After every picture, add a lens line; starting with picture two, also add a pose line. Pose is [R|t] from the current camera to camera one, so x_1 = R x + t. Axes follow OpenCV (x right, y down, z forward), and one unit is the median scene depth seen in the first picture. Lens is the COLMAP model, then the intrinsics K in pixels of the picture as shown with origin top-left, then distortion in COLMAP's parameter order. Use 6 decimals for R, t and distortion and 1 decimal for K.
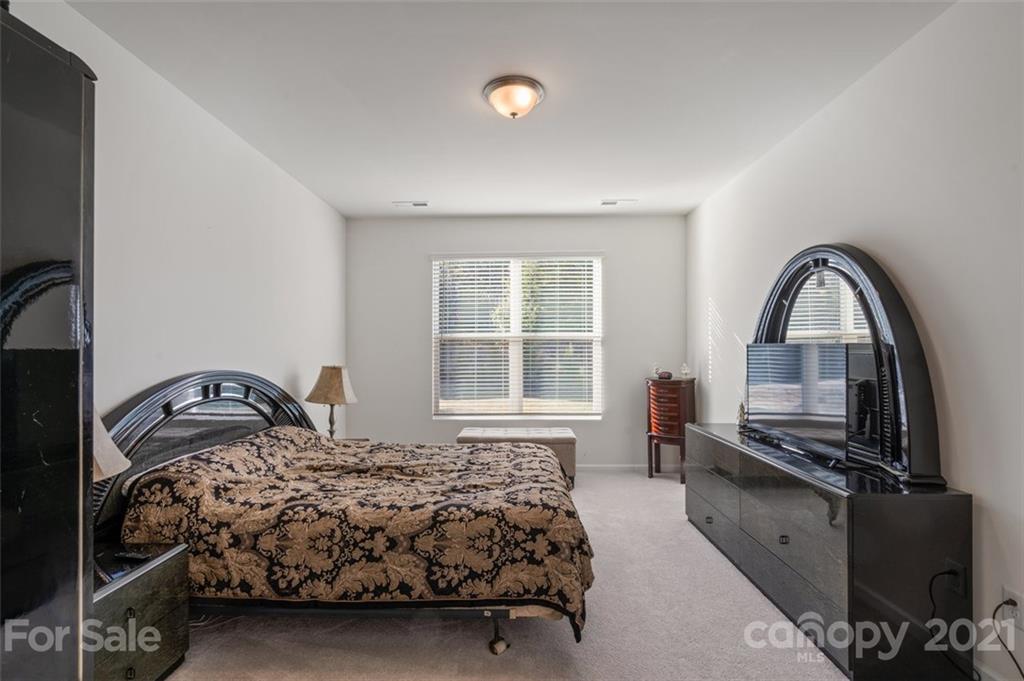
lens RADIAL K [[475.1, 0, 511.7], [0, 475.1, 346.4], [0, 0, 1]] dist [-0.003545, 0.000549]
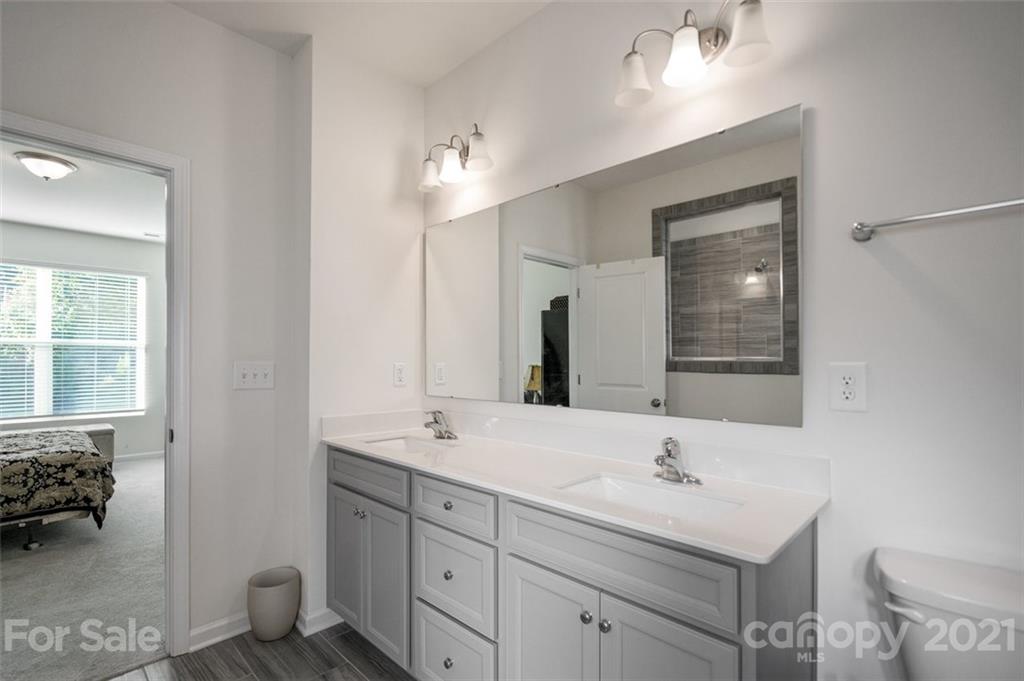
lens RADIAL K [[475.1, 0, 510.5], [0, 475.1, 359.9], [0, 0, 1]] dist [-0.003545, 0.000549]
pose [[0.700028, 0.002871, 0.714110, -0.040440], [-0.006920, 0.999972, 0.002764, 0.020323], [-0.714082, -0.006876, 0.700028, -1.174083]]
